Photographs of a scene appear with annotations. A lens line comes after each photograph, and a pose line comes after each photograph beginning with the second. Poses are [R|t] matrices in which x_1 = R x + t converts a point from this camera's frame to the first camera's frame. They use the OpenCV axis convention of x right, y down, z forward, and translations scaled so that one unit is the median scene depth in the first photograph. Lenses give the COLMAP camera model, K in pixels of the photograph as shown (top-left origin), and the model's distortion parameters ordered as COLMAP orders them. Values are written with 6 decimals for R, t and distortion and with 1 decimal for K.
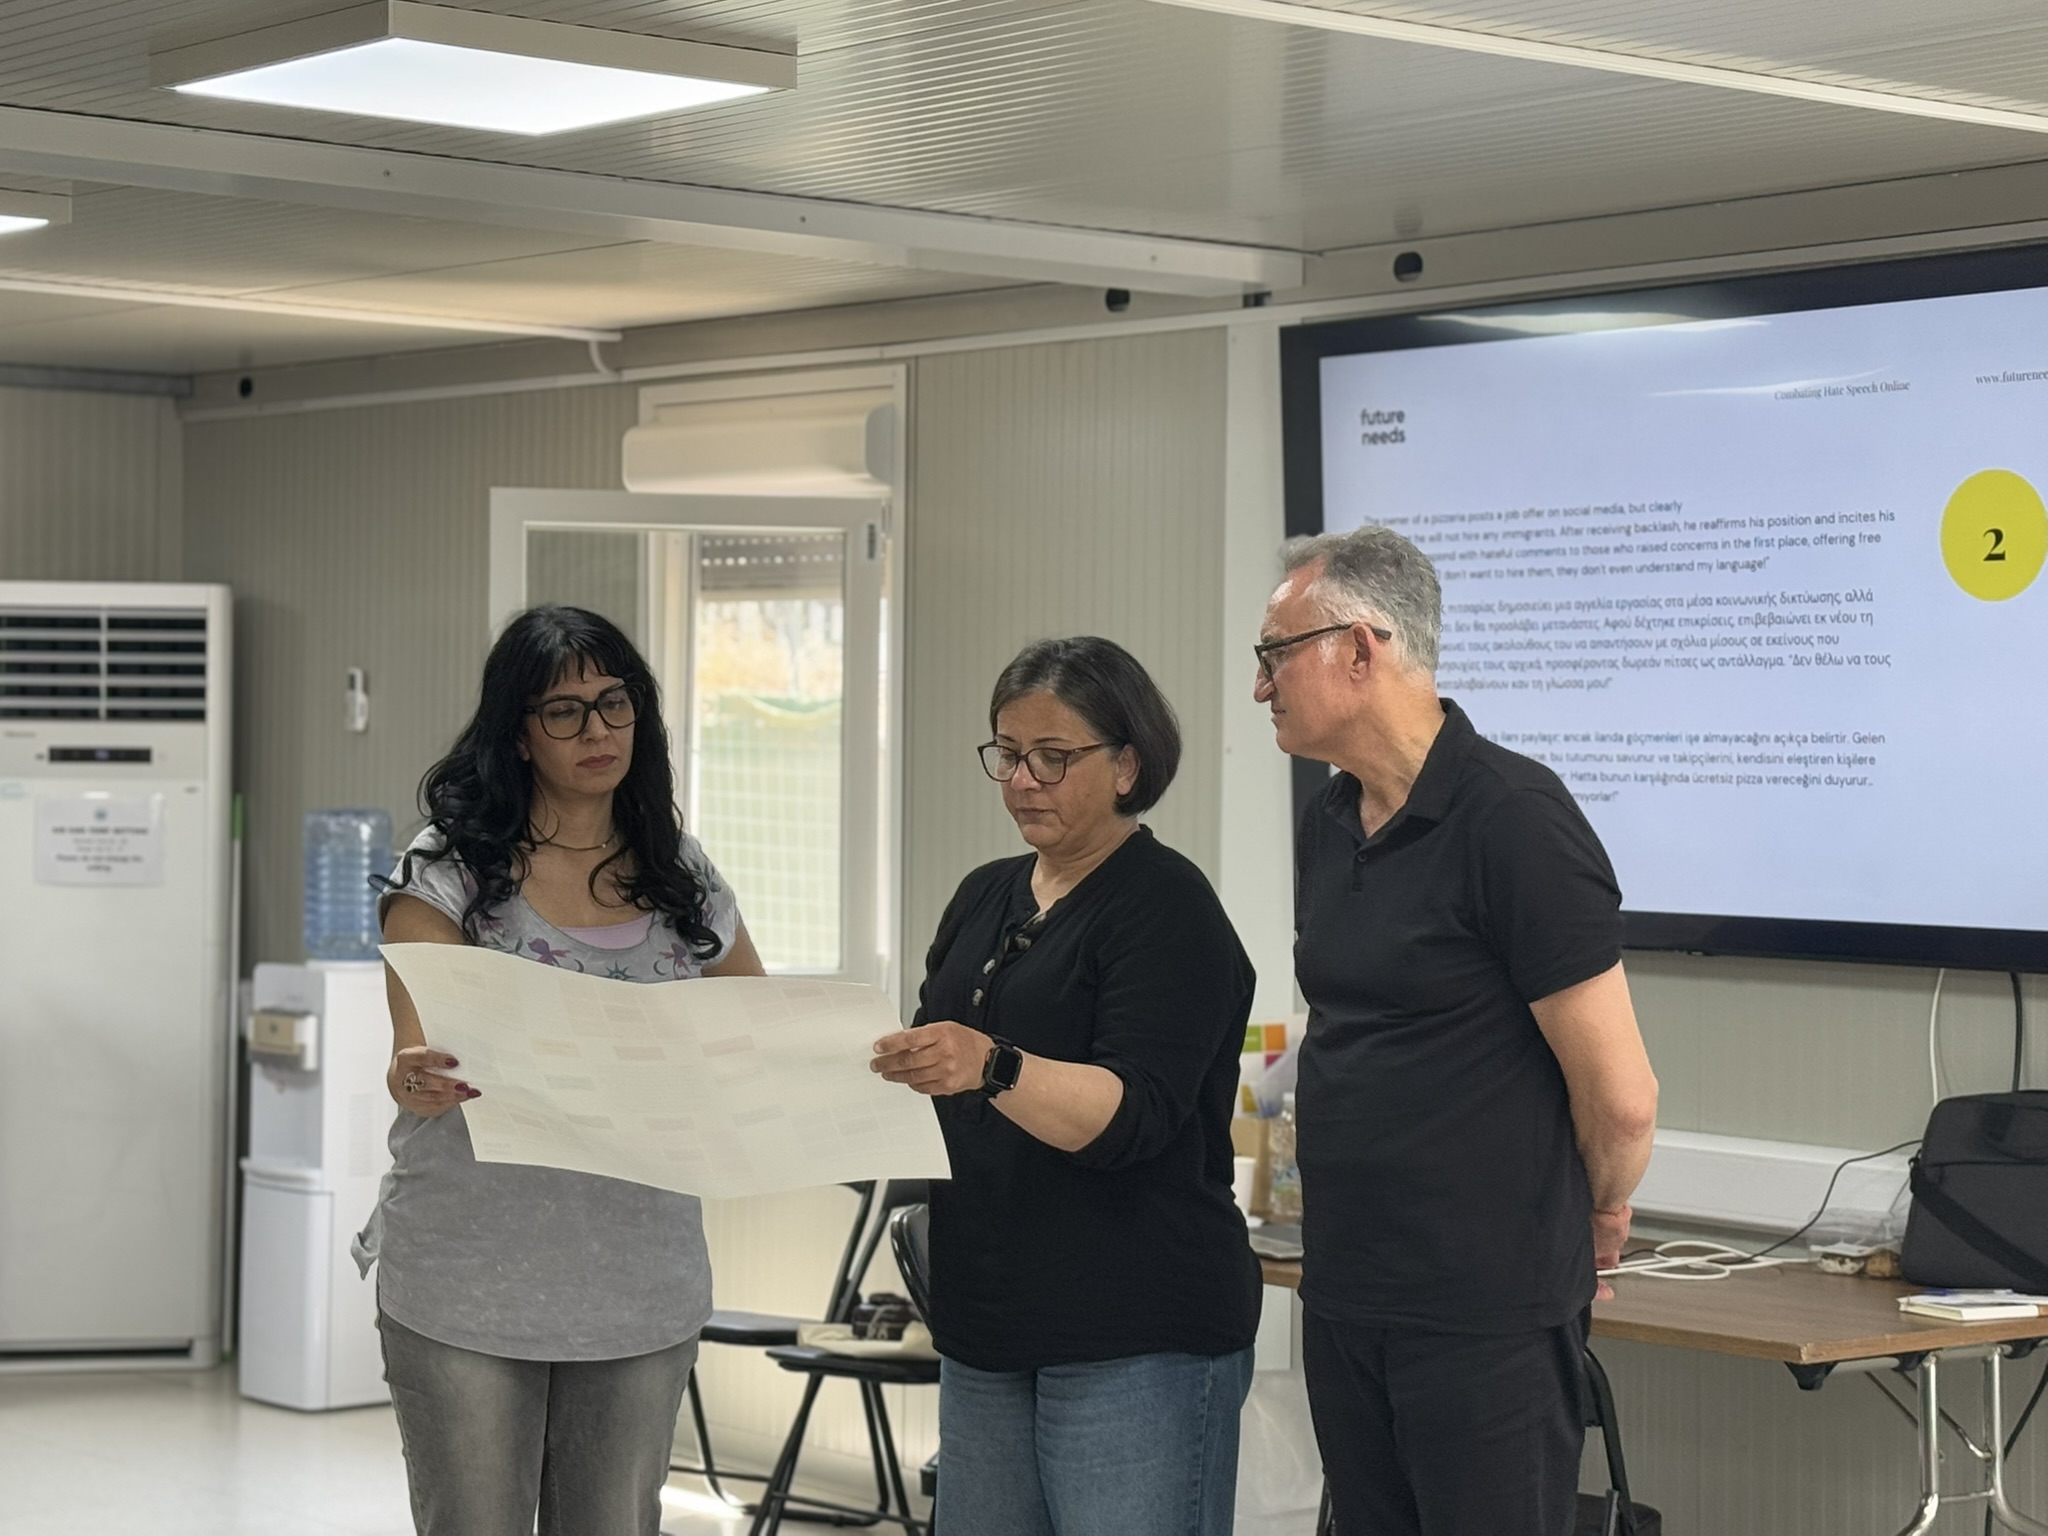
lens RADIAL K [[4272.2, 0, 1024.0], [0, 4272.2, 768.0], [0, 0, 1]] dist [0.187385, -0.252043]
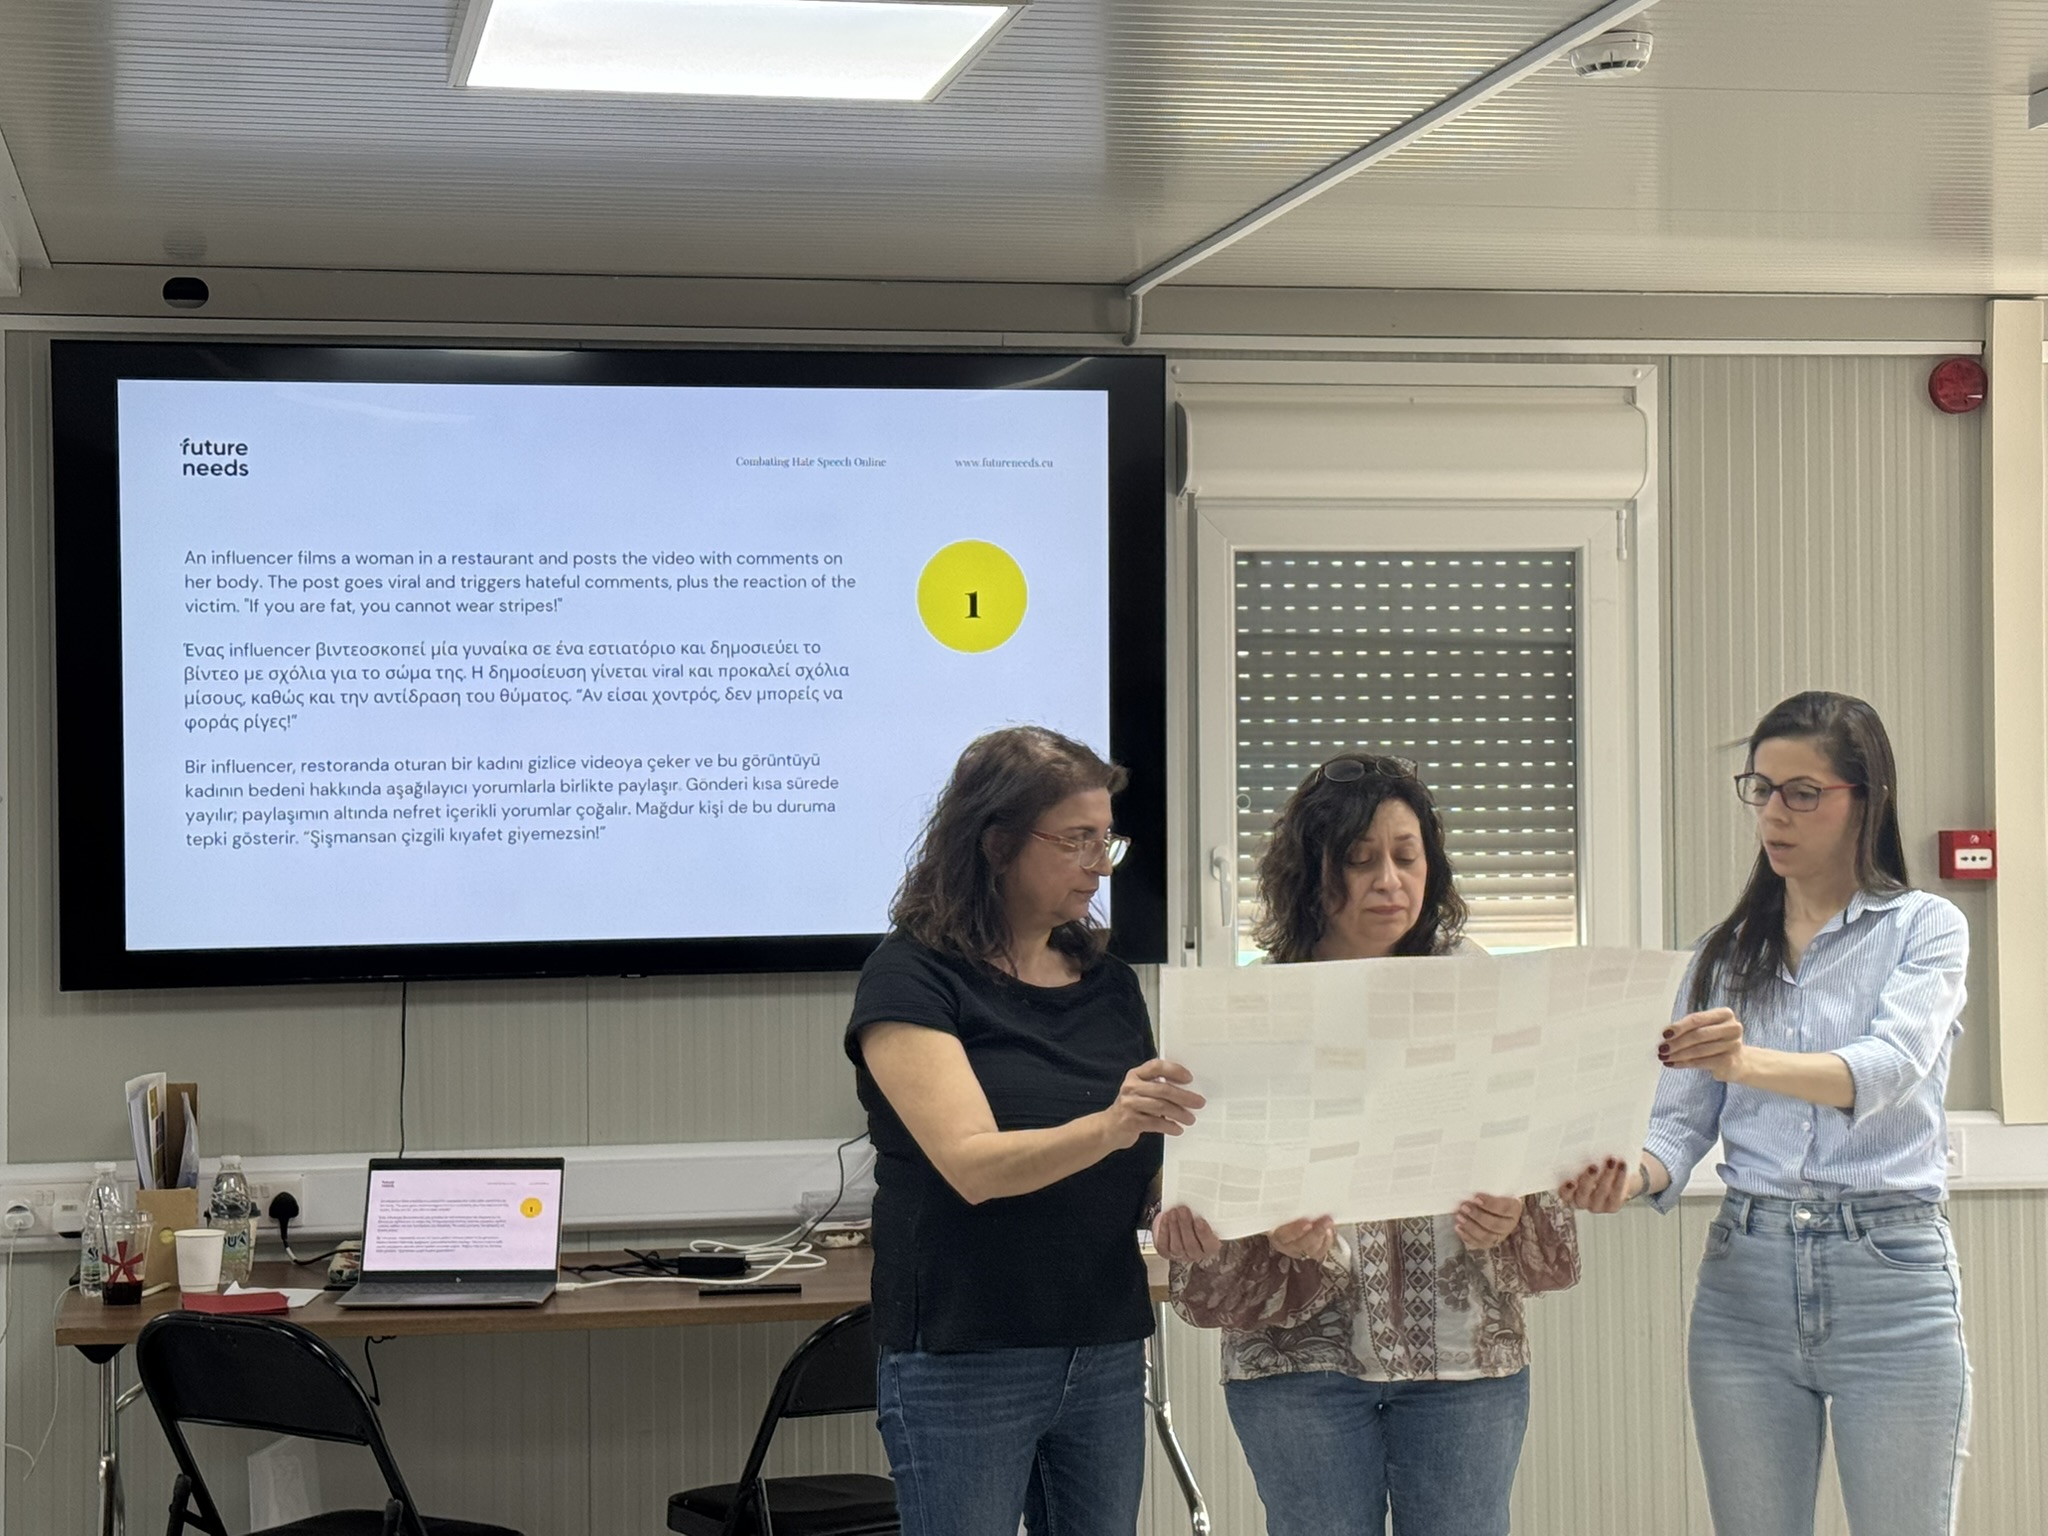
lens RADIAL K [[3799.4, 0, 1024.0], [0, 3799.4, 768.0], [0, 0, 1]] dist [0.134098, 0.000321]
pose [[0.472605, -0.018756, 0.881075, -0.602083], [0.018685, 0.999762, 0.011259, -0.016483], [-0.881076, 0.011142, 0.472843, 0.441333]]
